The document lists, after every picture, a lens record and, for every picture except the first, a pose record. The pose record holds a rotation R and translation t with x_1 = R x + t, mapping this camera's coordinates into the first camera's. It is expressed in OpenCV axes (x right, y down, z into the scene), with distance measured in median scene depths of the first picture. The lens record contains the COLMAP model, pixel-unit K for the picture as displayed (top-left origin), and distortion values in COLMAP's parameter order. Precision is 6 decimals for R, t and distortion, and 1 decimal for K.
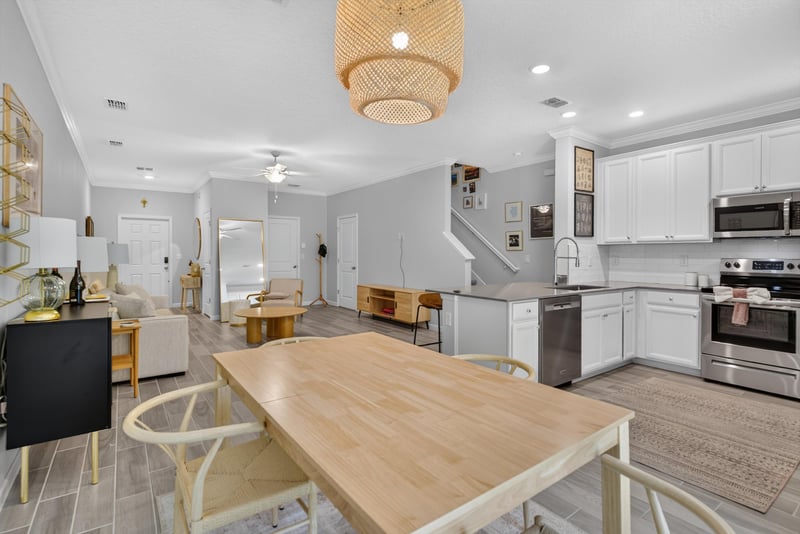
lens RADIAL K [[386.0, 0, 406.5], [0, 386.0, 253.6], [0, 0, 1]] dist [-0.001620, -0.001133]
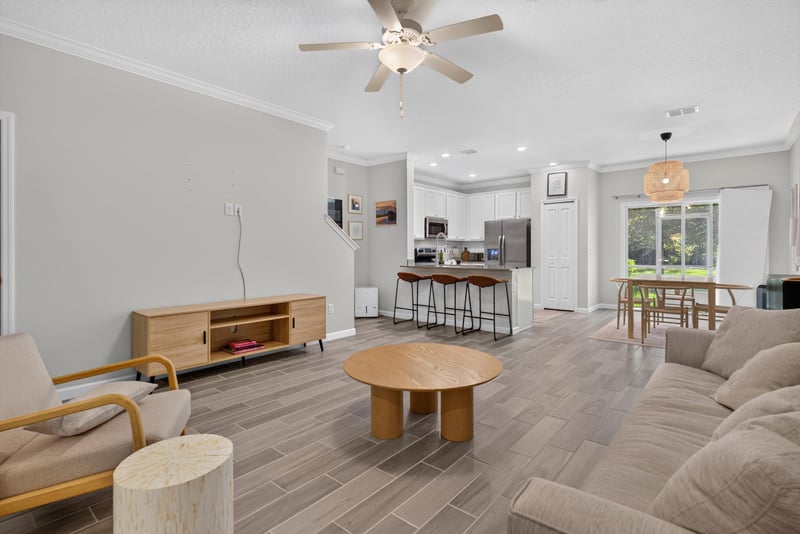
lens RADIAL K [[386.0, 0, 401.3], [0, 386.0, 251.5], [0, 0, 1]] dist [-0.001620, -0.001133]
pose [[-0.230708, -0.001177, 0.973022, -0.927310], [0.003517, 0.999992, 0.002043, 0.023387], [-0.973017, 0.003894, -0.230702, 1.336927]]
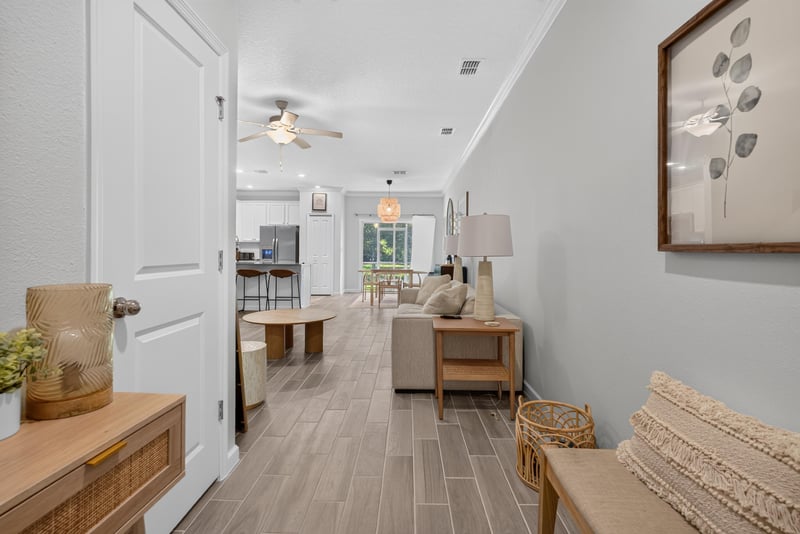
lens RADIAL K [[386.0, 0, 403.8], [0, 386.0, 261.4], [0, 0, 1]] dist [-0.001620, -0.001133]
pose [[-0.798738, -0.022029, 0.601276, -1.178740], [-0.009516, 0.999667, 0.023985, 0.025220], [-0.601604, 0.013436, -0.798681, 1.757166]]
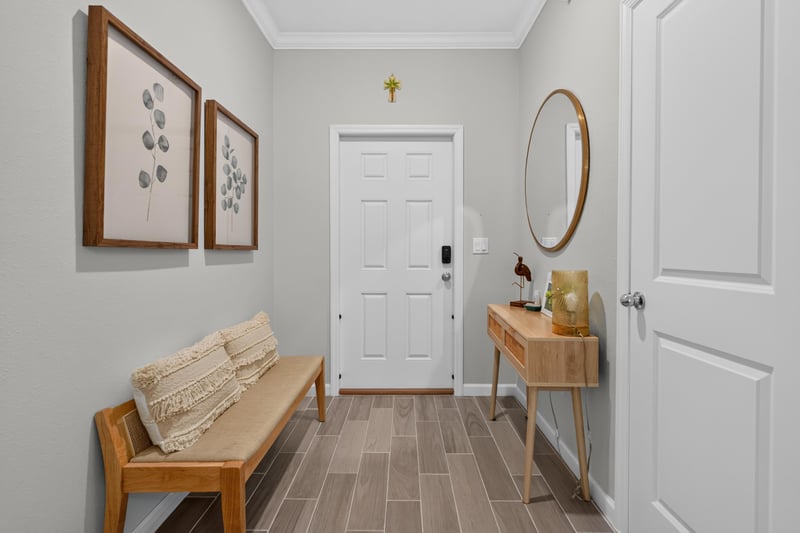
lens RADIAL K [[386.0, 0, 407.4], [0, 386.0, 255.3], [0, 0, 1]] dist [-0.001620, -0.001133]
pose [[0.810649, 0.007546, -0.585483, -0.843844], [-0.002184, 0.999949, 0.009865, 0.025994], [0.585528, -0.006718, 0.810624, 1.316577]]
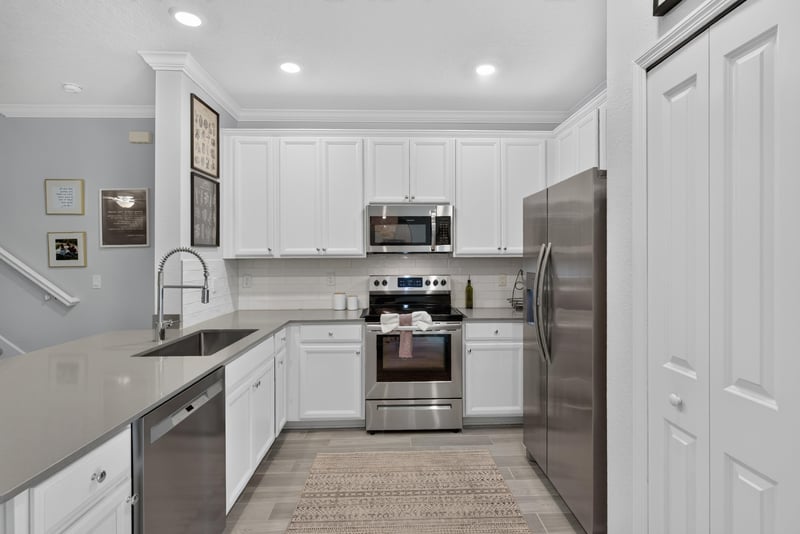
lens RADIAL K [[386.0, 0, 403.9], [0, 386.0, 257.3], [0, 0, 1]] dist [-0.001620, -0.001133]
pose [[0.562400, -0.004932, 0.826851, 0.127551], [0.007352, 0.999973, 0.000964, -0.025225], [-0.826833, 0.005537, 0.562421, 0.394323]]
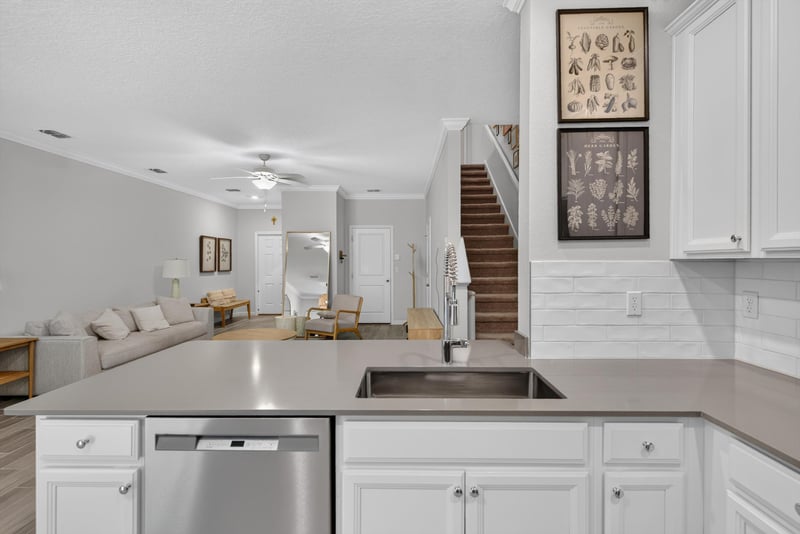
lens RADIAL K [[386.0, 0, 406.2], [0, 386.0, 262.6], [0, 0, 1]] dist [-0.001620, -0.001133]
pose [[0.805677, 0.000453, -0.592355, 0.538119], [0.002424, 0.999989, 0.004063, -0.023196], [0.592351, -0.004710, 0.805667, 0.582645]]
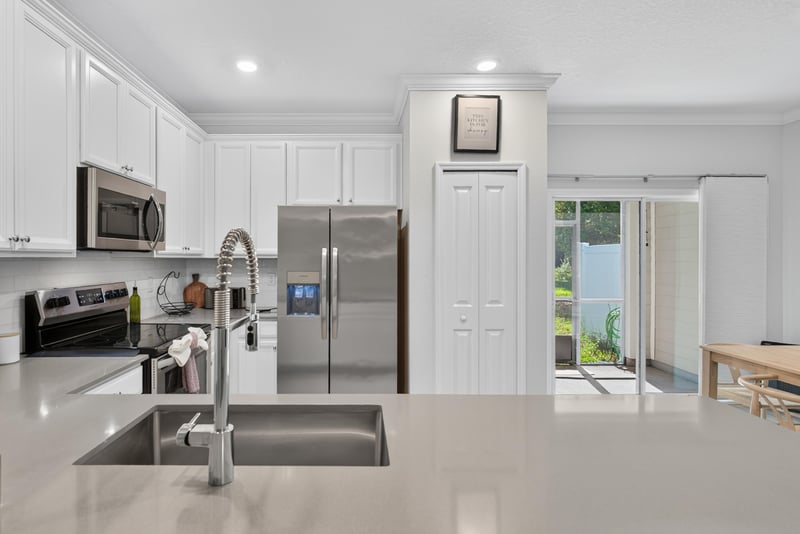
lens RADIAL K [[409.3, 0, 355.7], [0, 409.3, 258.4], [0, 0, 1]] dist [0.006636, -0.002037]
pose [[-0.801098, -0.003197, 0.598525, 0.189638], [-0.001842, 0.999994, 0.002876, -0.025298], [-0.598530, 0.001201, -0.801099, 1.021070]]
